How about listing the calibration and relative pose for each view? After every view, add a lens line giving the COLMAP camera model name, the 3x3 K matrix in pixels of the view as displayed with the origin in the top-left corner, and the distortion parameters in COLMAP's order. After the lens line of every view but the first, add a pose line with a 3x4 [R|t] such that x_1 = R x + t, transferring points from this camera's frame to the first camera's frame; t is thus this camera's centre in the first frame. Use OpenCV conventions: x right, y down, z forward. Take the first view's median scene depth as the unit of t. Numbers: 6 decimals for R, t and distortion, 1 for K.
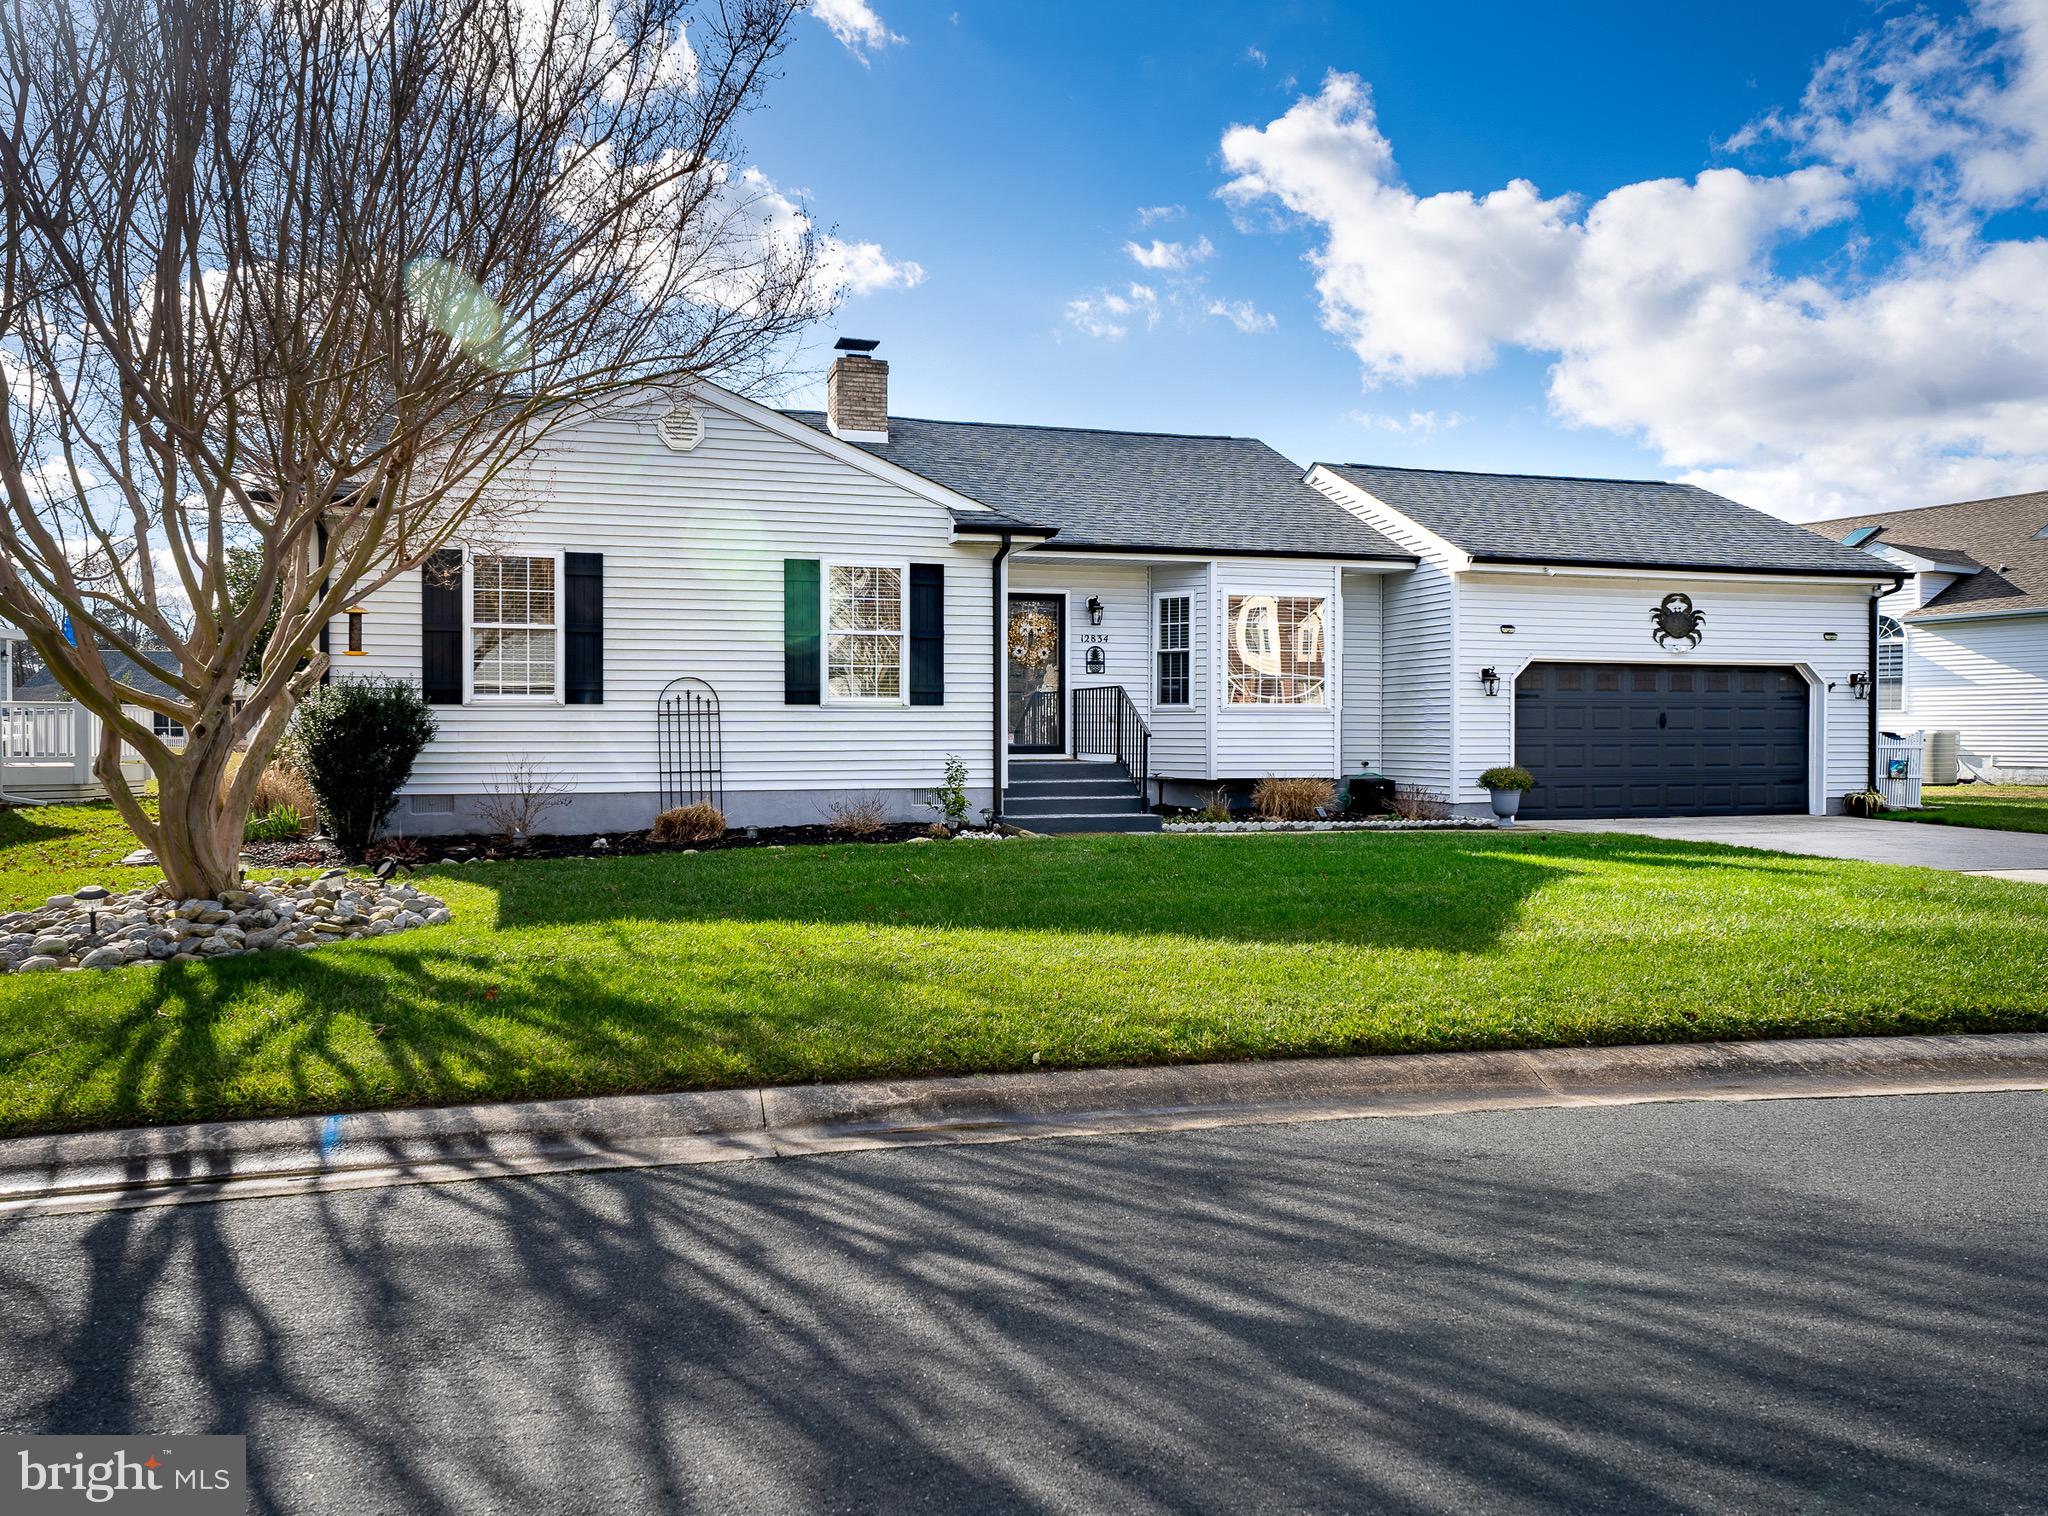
lens RADIAL K [[1267.0, 0, 938.8], [0, 1267.0, 749.8], [0, 0, 1]] dist [0.000038, 0.021309]
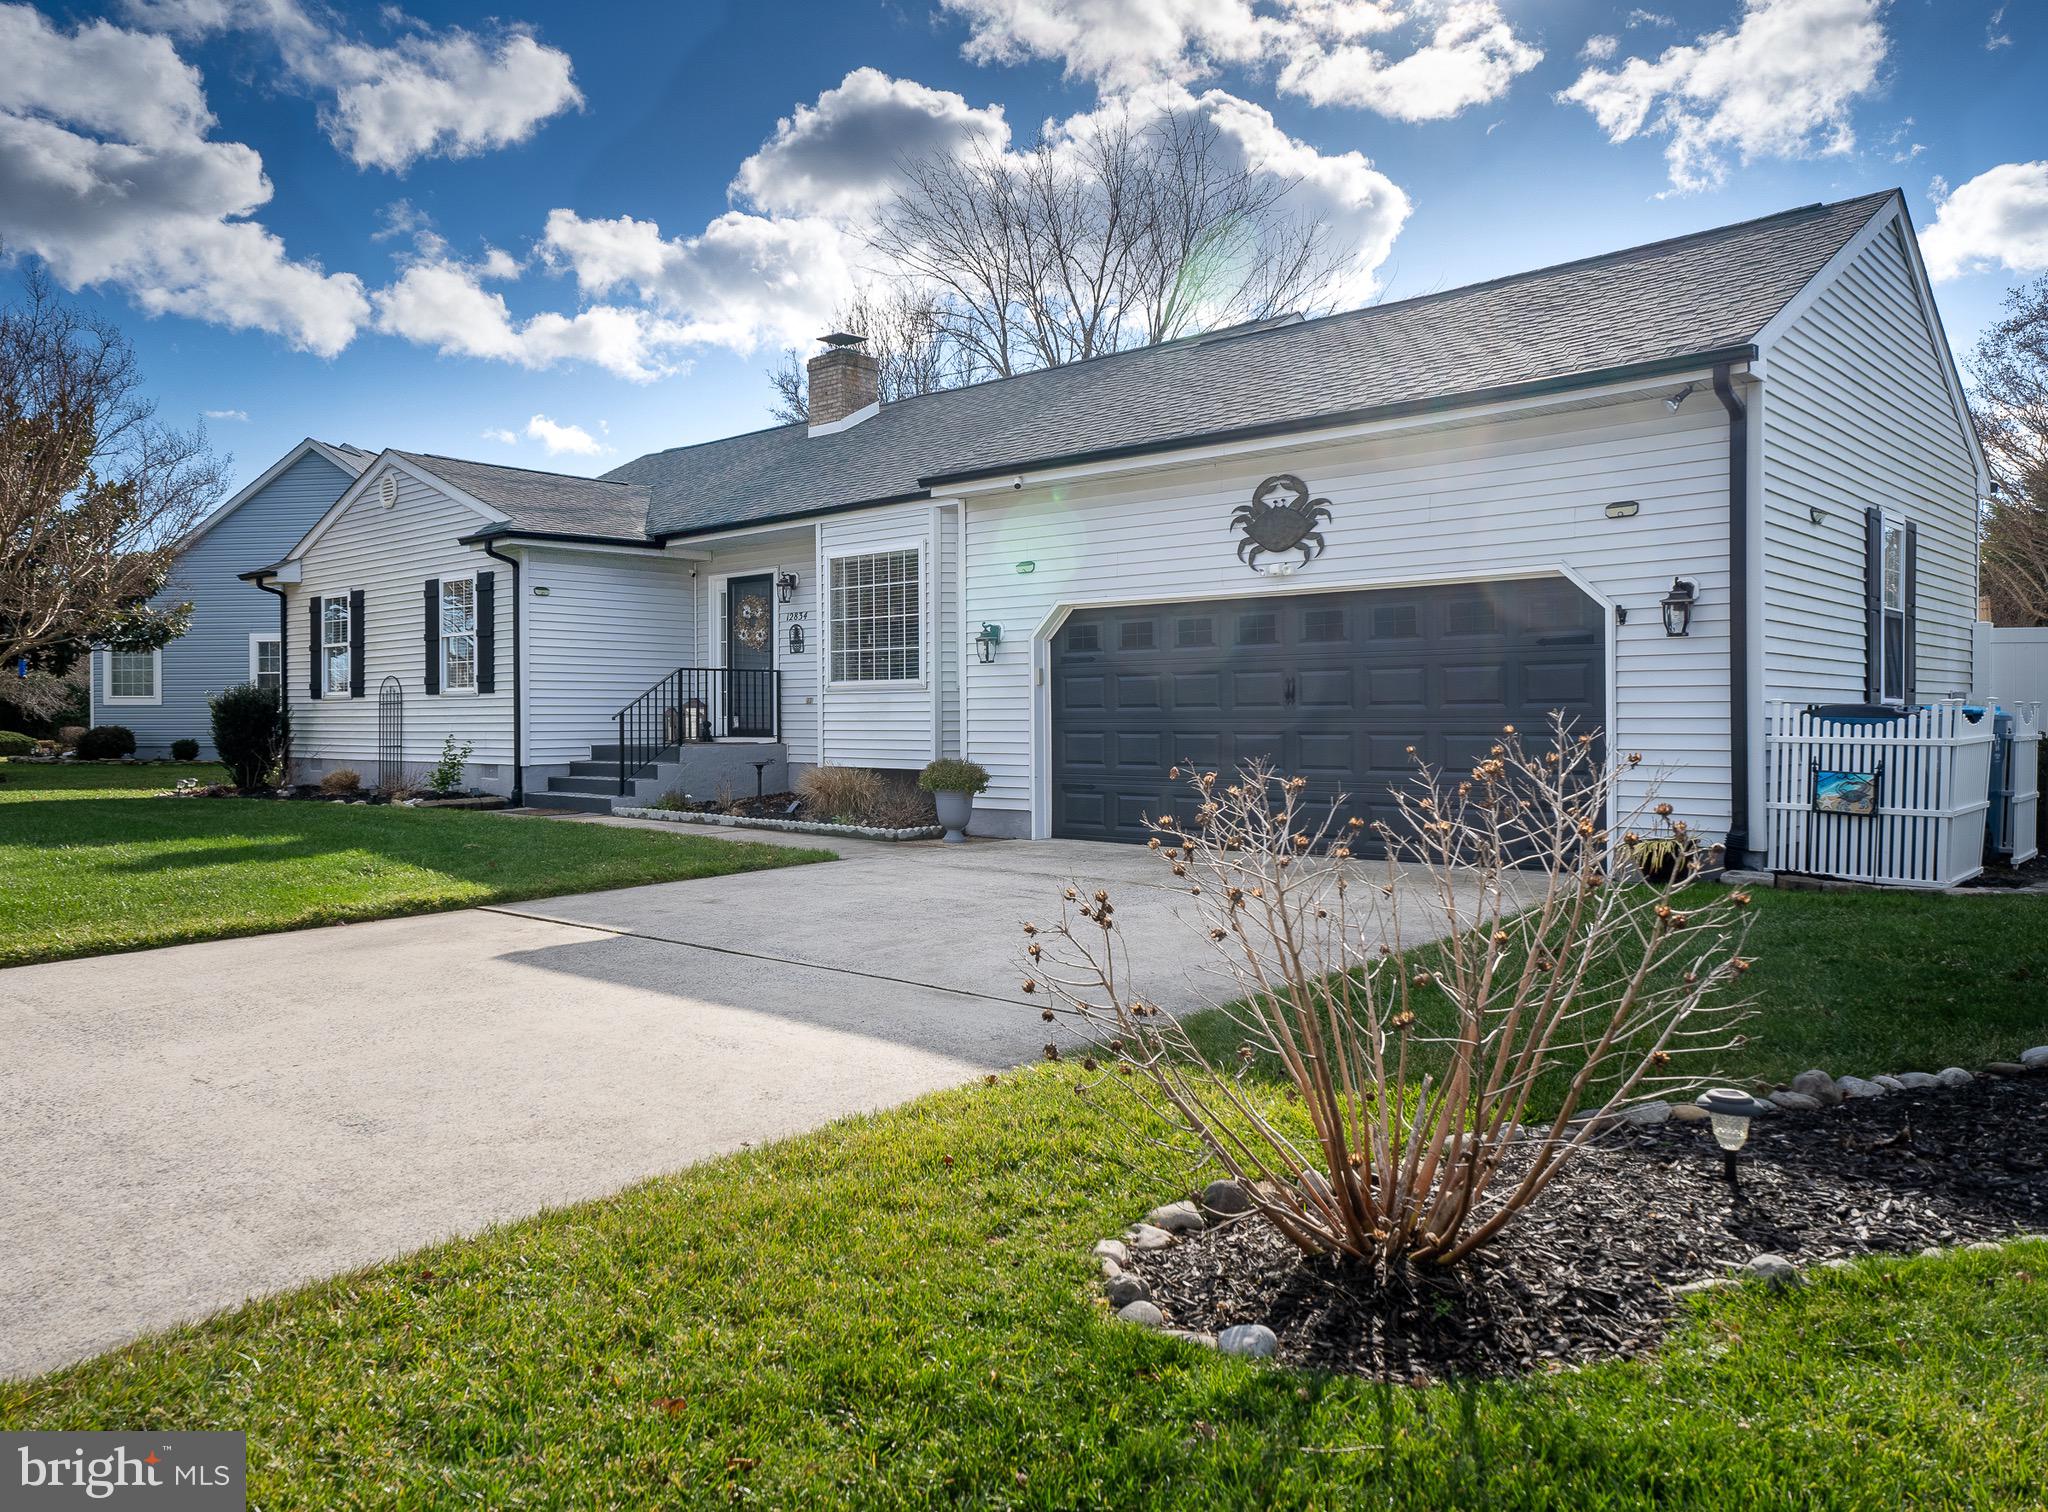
lens RADIAL K [[1370.1, 0, 1033.8], [0, 1370.1, 741.9], [0, 0, 1]] dist [0.002264, -0.000488]
pose [[0.575804, 0.011712, -0.817504, 1.088162], [-0.007373, 0.999931, 0.009132, -0.004523], [0.817555, 0.000769, 0.575851, 0.565421]]
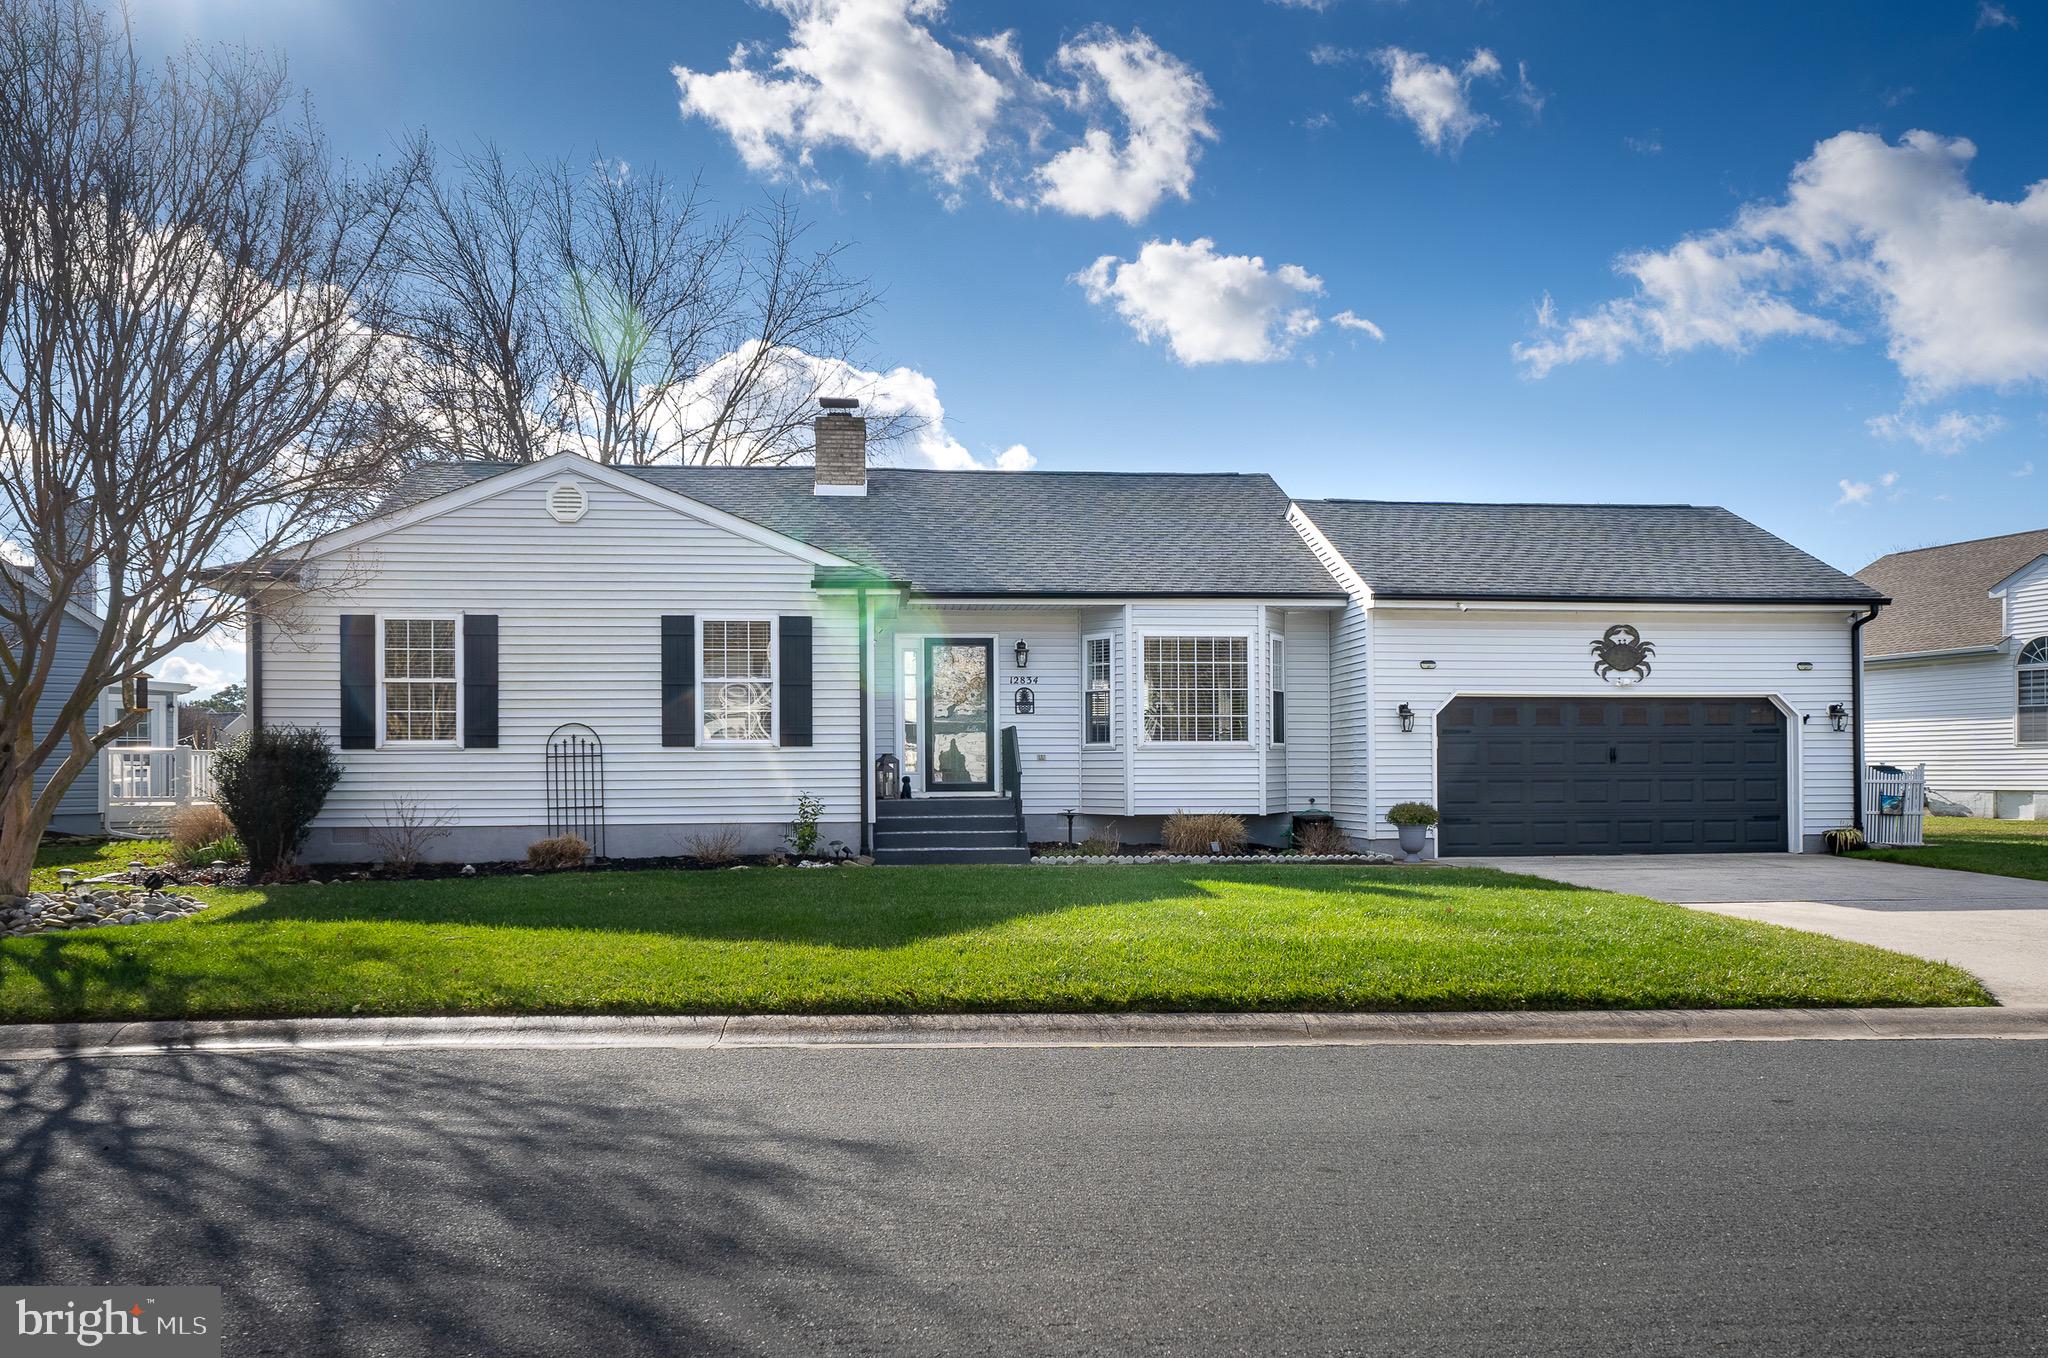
lens RADIAL K [[1346.7, 0, 1024.8], [0, 1346.7, 767.5], [0, 0, 1]] dist [-0.002354, 0.000725]
pose [[0.989293, -0.005316, -0.145843, 0.290899], [0.002930, 0.999858, -0.016566, 0.002174], [0.145911, 0.015961, 0.989169, -0.093442]]
